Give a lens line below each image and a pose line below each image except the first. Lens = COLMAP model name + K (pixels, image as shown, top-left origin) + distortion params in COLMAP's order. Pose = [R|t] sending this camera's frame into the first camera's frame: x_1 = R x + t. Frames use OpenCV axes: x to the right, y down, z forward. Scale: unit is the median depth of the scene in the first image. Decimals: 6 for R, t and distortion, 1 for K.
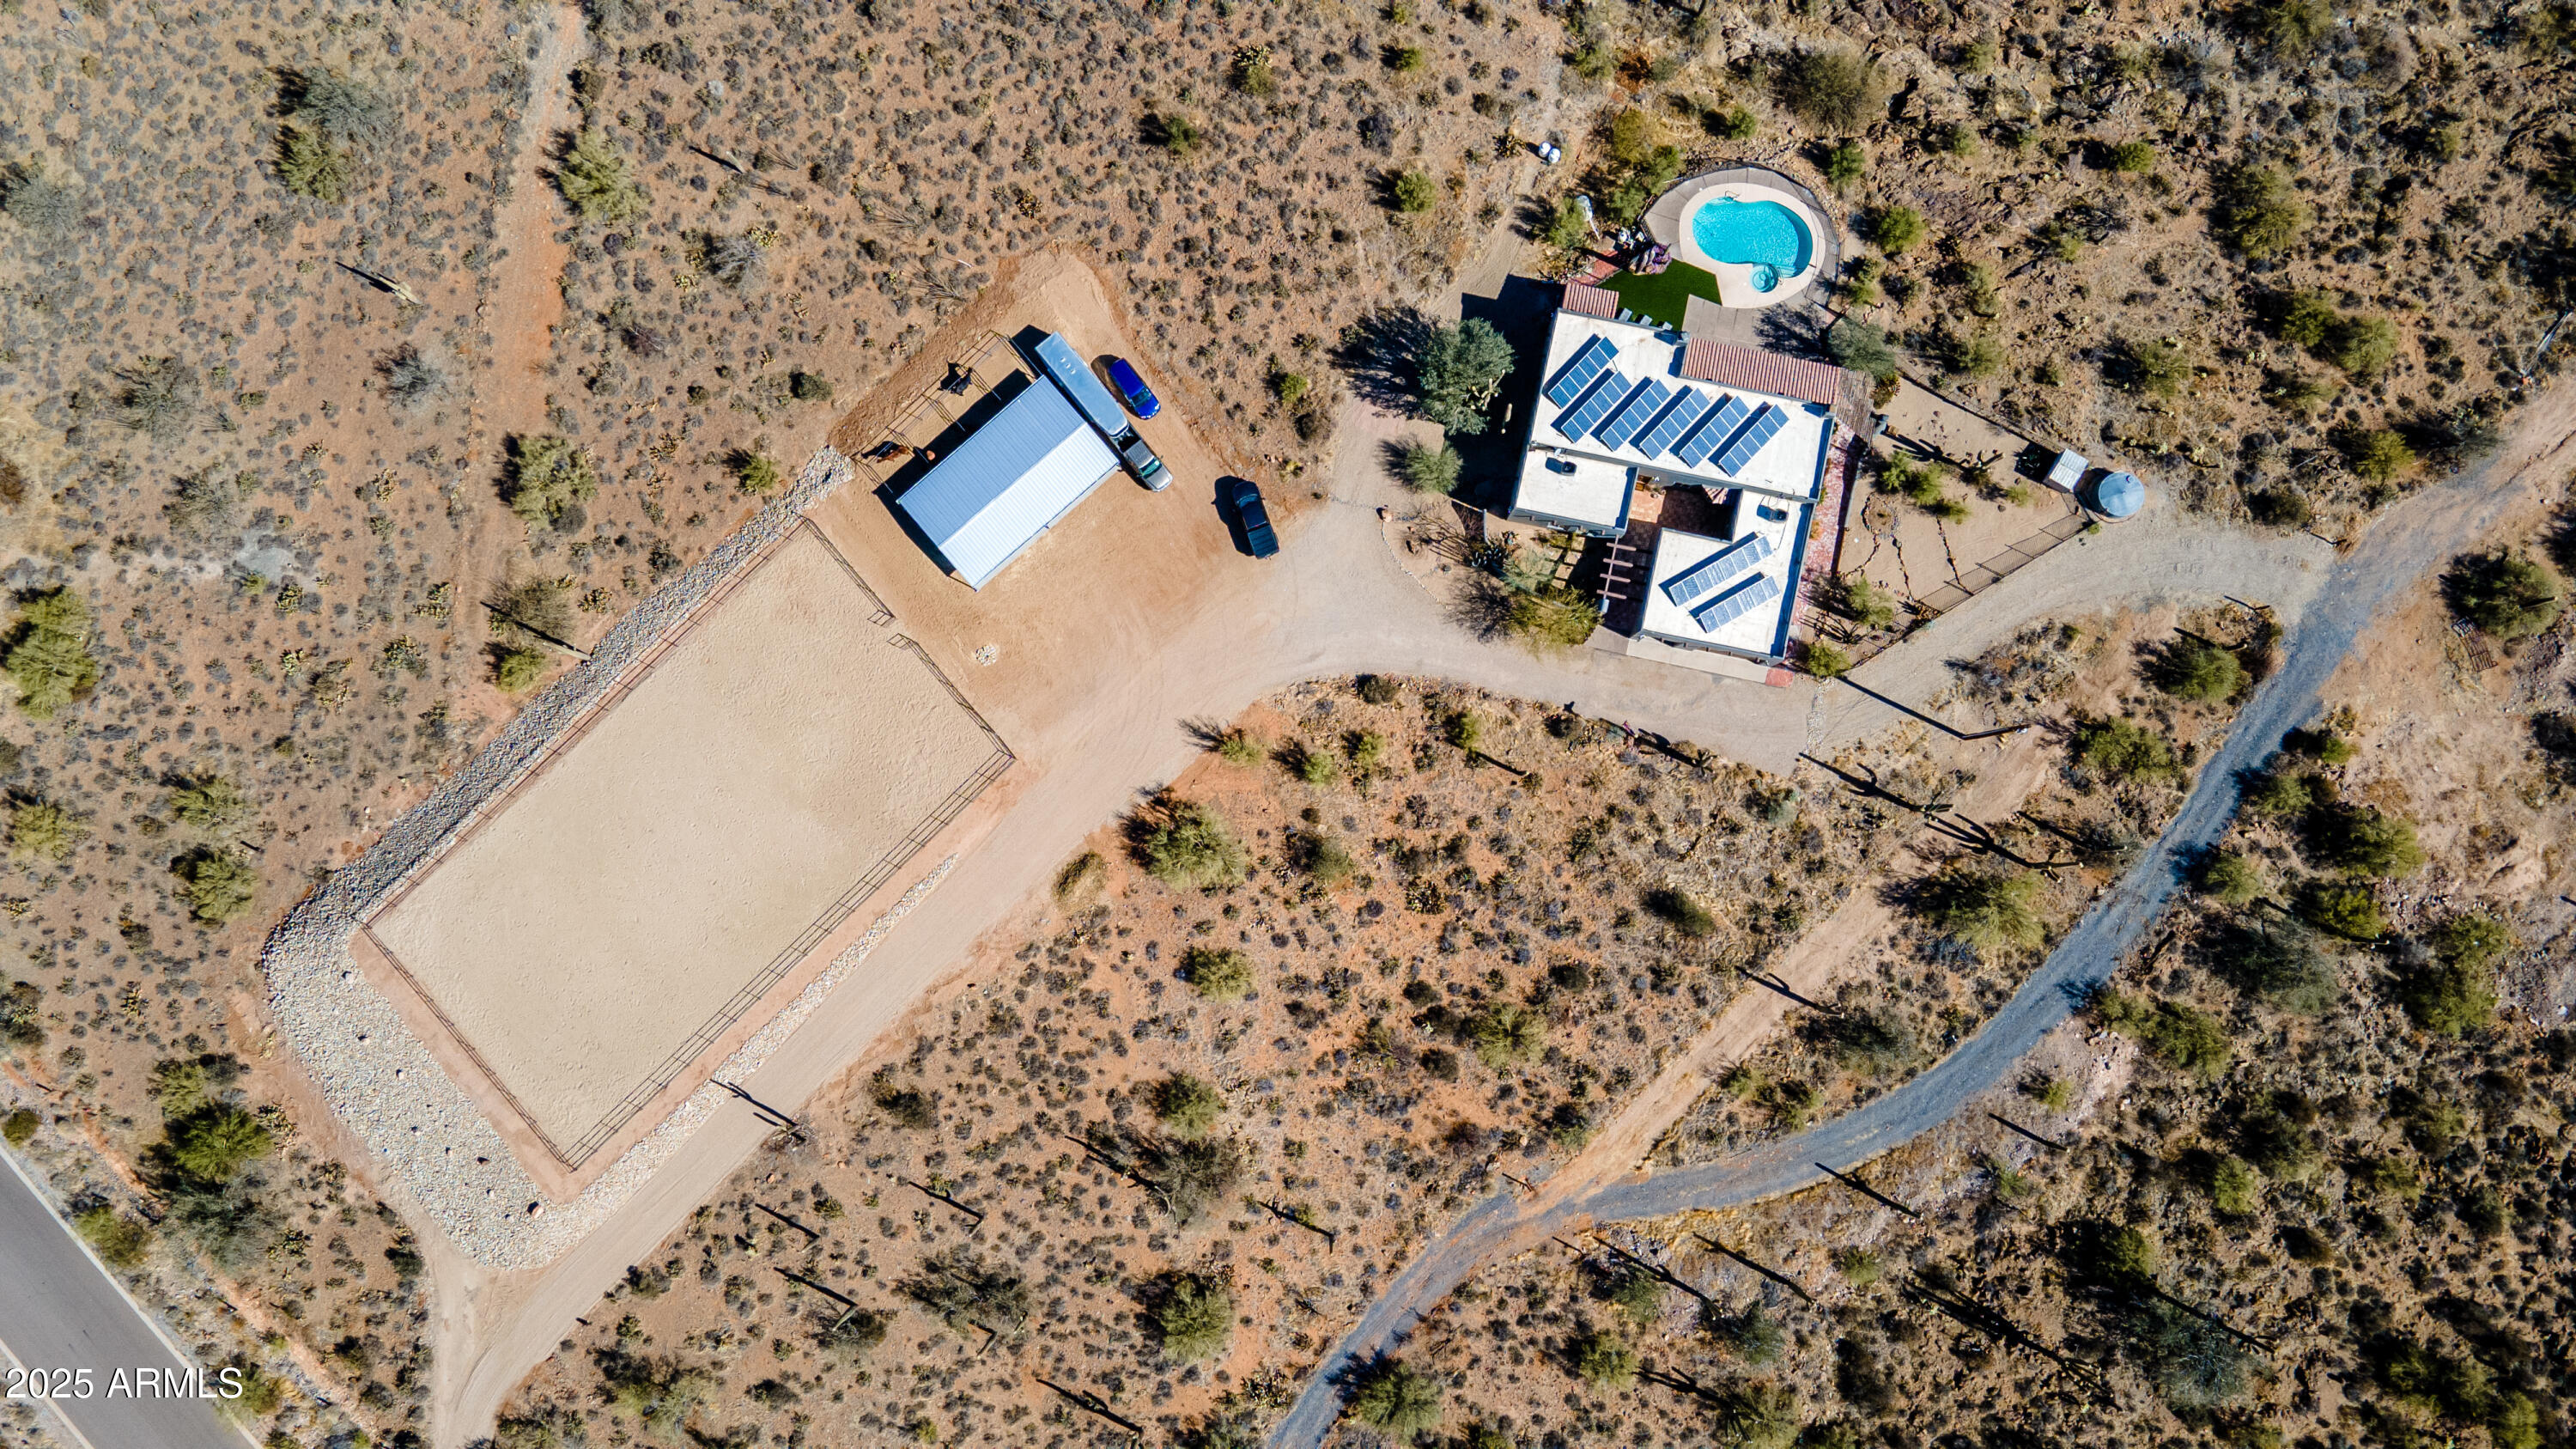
lens RADIAL K [[2014.5, 0, 1288.0], [0, 2014.5, 724.5], [0, 0, 1]] dist [0.043641, 0.006177]
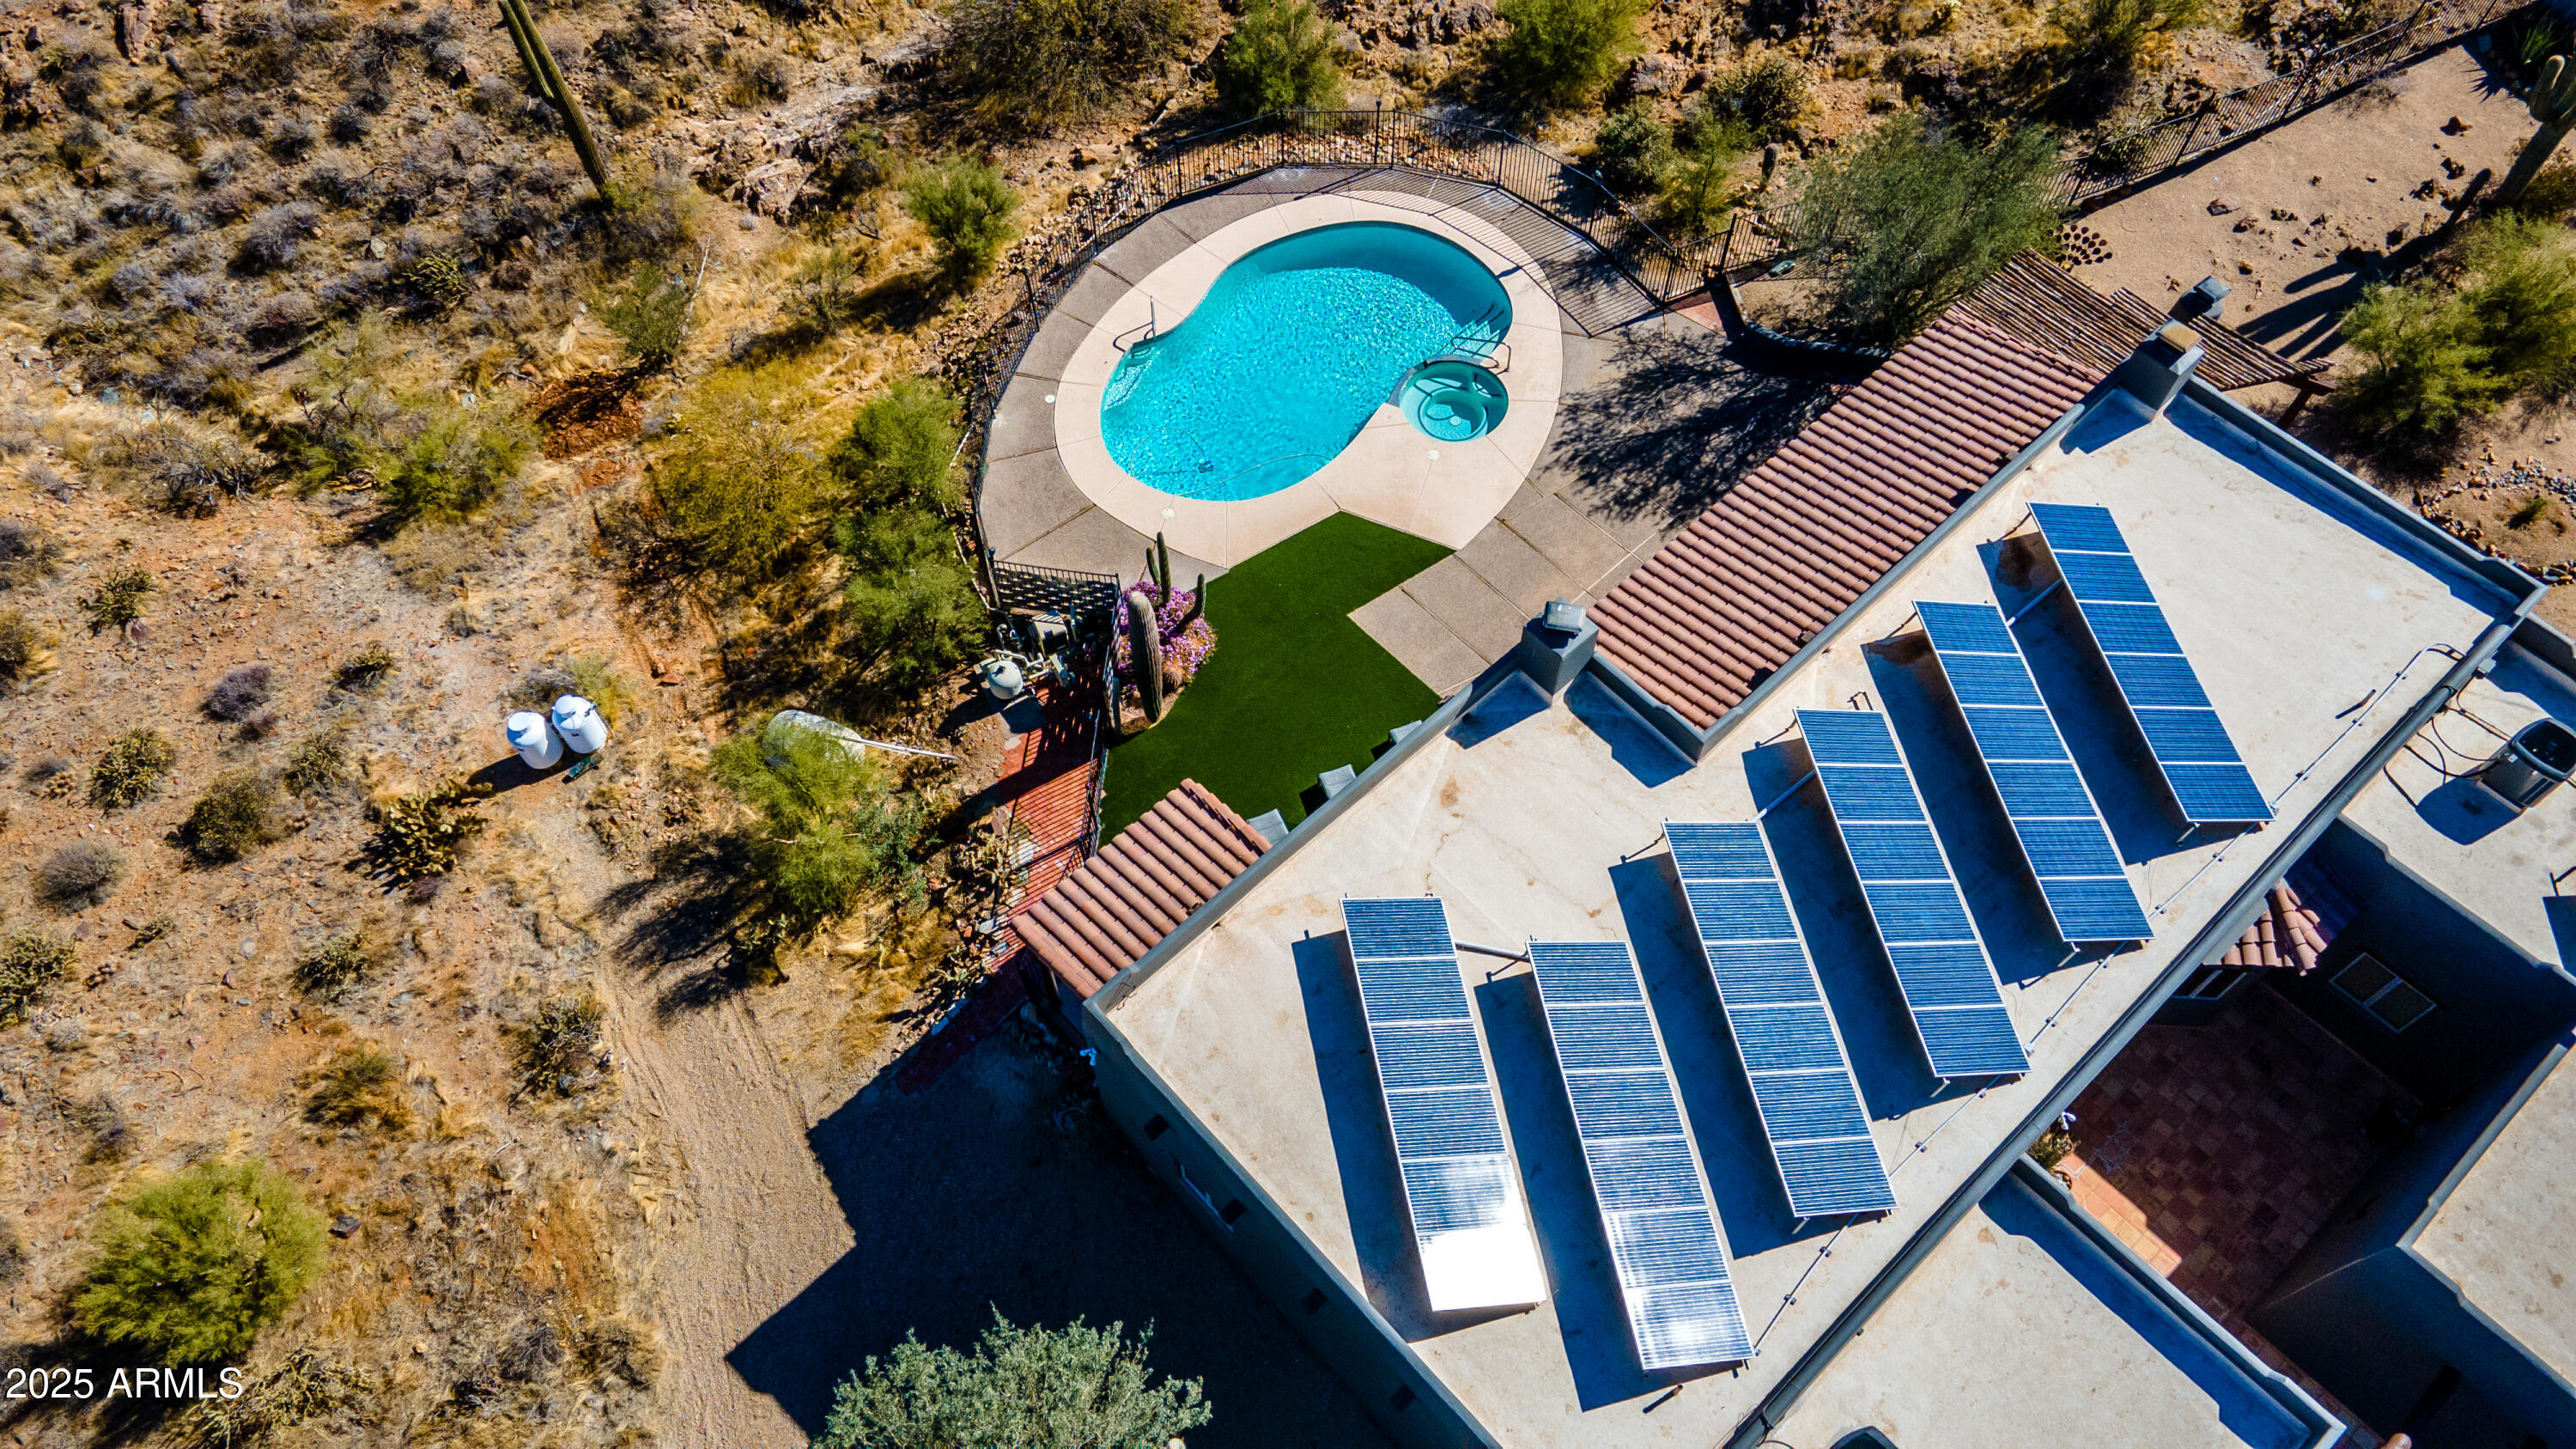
lens RADIAL K [[2014.5, 0, 1288.0], [0, 2014.5, 724.5], [0, 0, 1]] dist [0.043641, 0.006177]
pose [[0.580243, -0.711769, 0.395857, 0.083865], [0.812530, 0.539198, -0.221496, -0.155102], [-0.055792, 0.450167, 0.891200, 0.779622]]
